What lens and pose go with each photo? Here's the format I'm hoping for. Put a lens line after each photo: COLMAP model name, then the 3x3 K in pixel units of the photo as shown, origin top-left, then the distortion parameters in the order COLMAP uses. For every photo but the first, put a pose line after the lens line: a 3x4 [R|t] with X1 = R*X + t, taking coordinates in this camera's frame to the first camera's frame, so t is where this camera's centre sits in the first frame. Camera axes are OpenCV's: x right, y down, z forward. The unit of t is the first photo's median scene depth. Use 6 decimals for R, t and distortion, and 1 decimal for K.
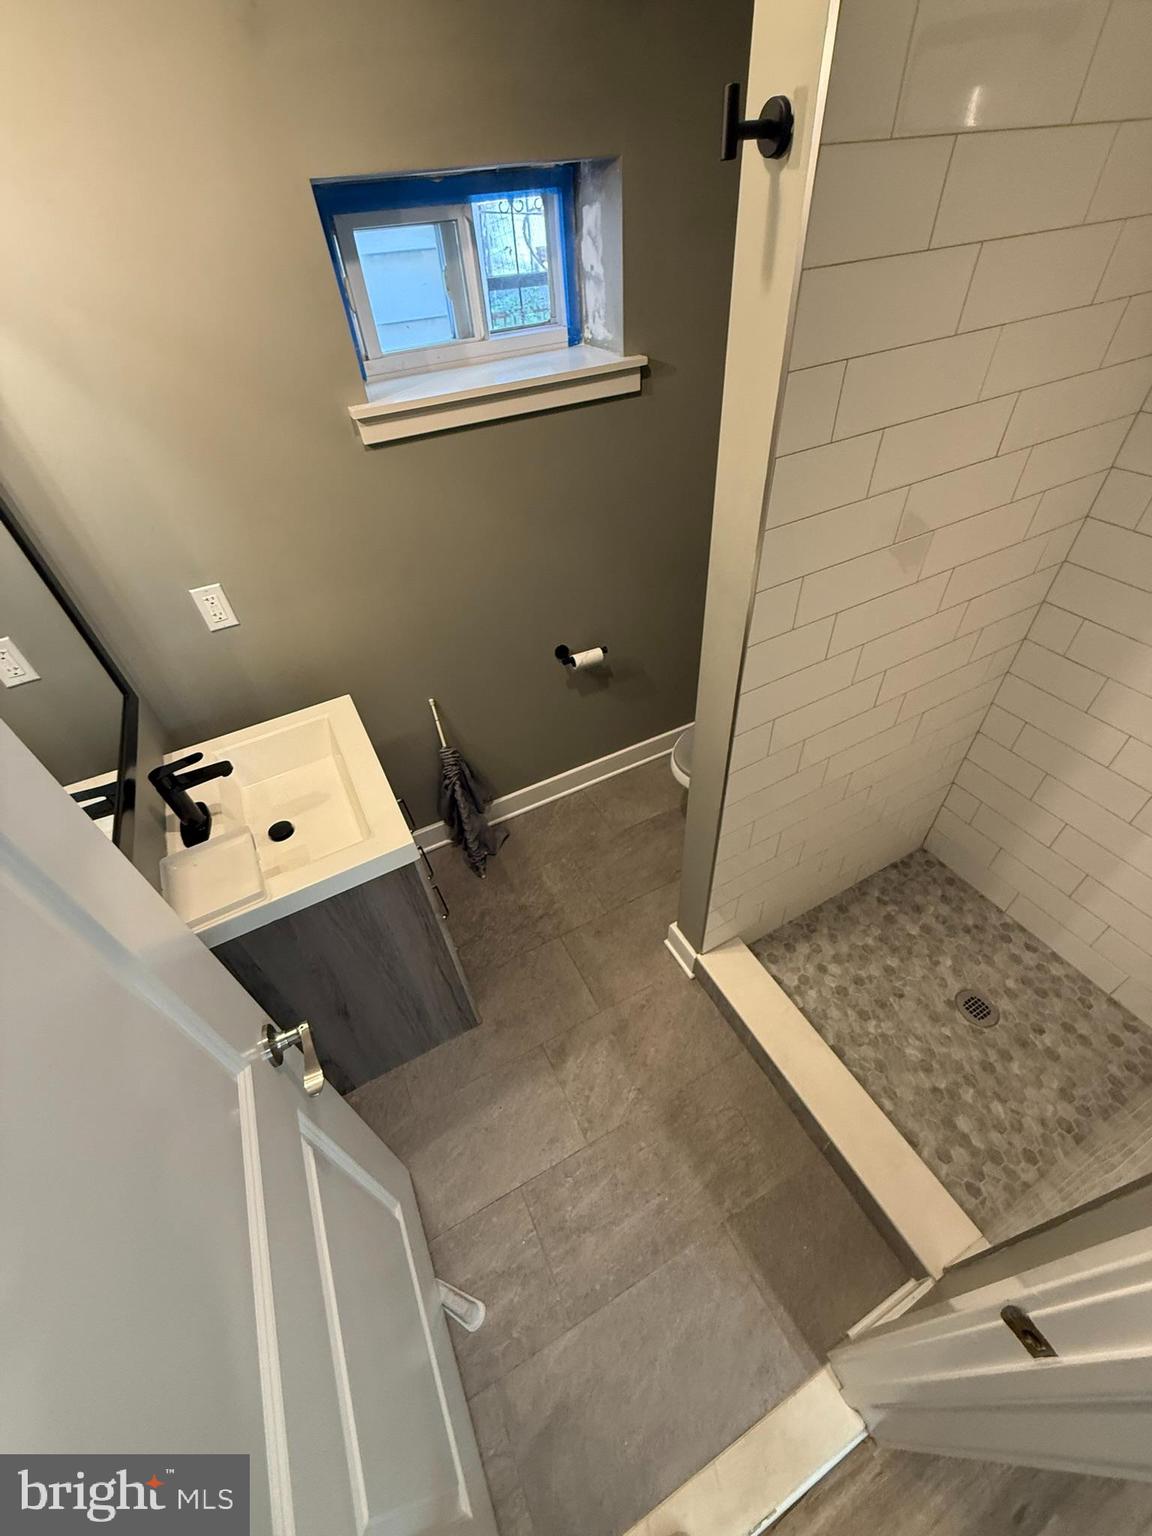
lens RADIAL K [[611.2, 0, 578.1], [0, 611.2, 764.5], [0, 0, 1]] dist [0.000363, -0.000624]
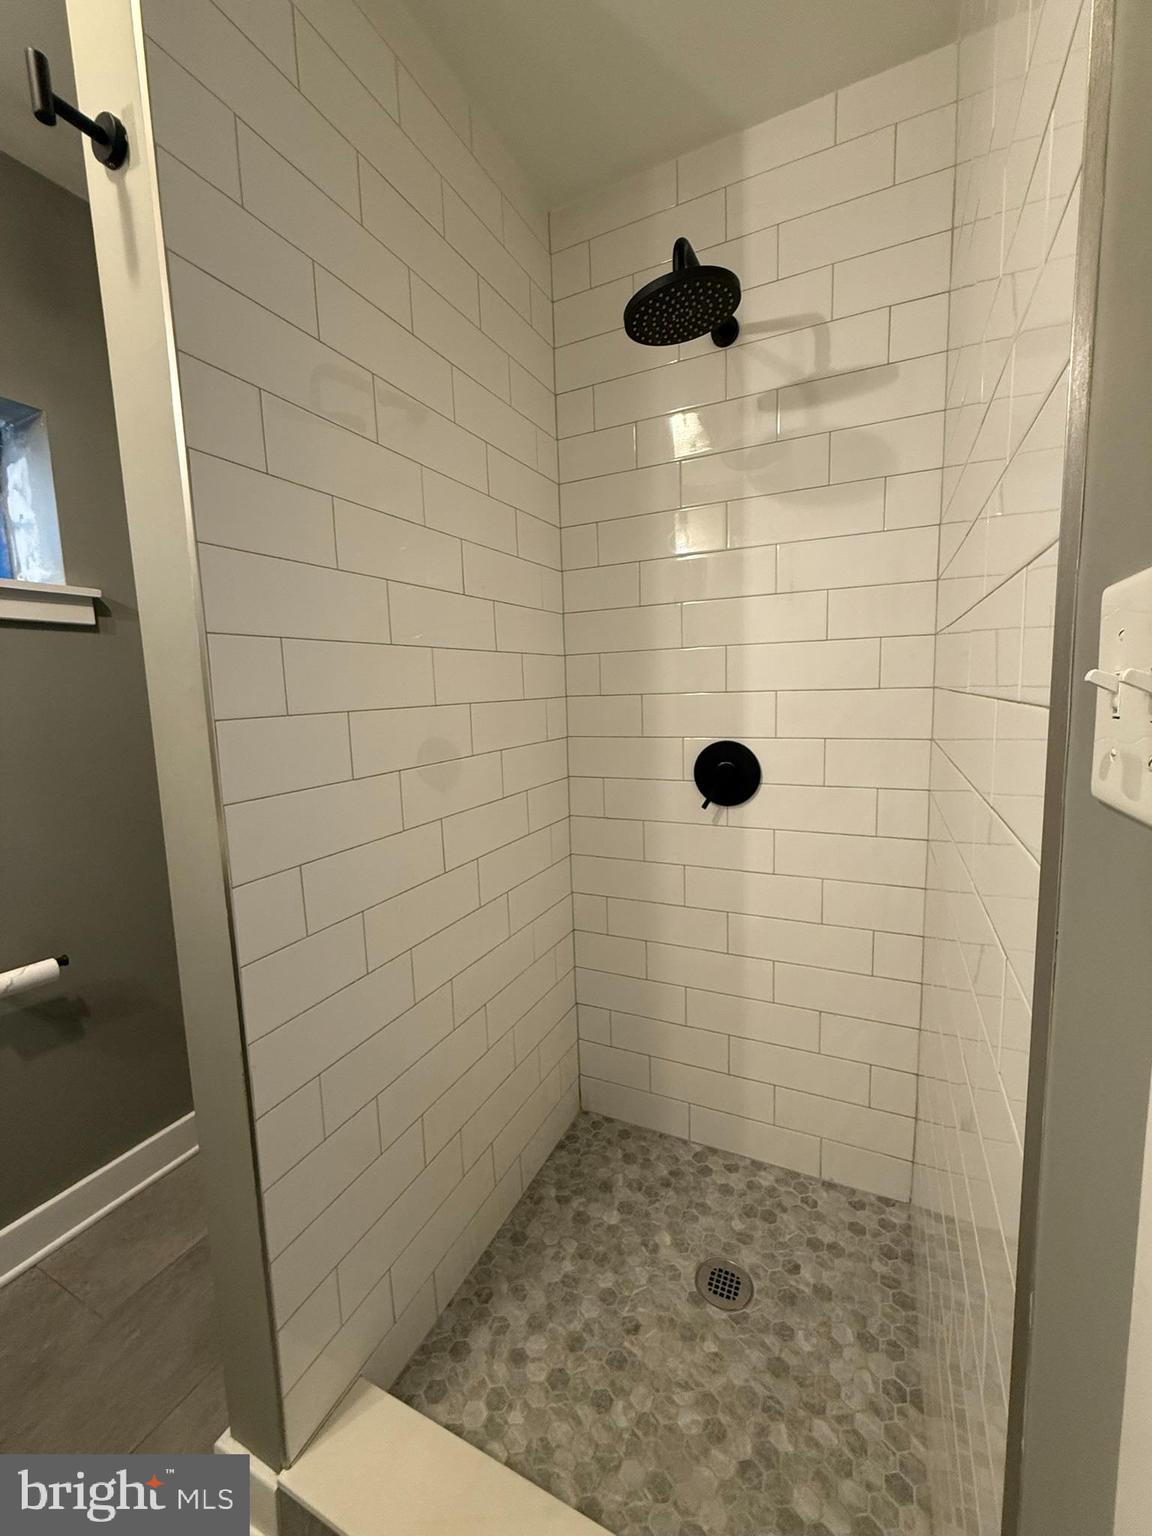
lens RADIAL K [[611.2, 0, 580.1], [0, 611.2, 764.8], [0, 0, 1]] dist [0.000363, -0.000624]
pose [[0.802244, -0.031630, 0.596158, 0.120168], [0.393765, 0.778617, -0.488575, 0.211236], [-0.448725, 0.626702, 0.637095, 0.252549]]
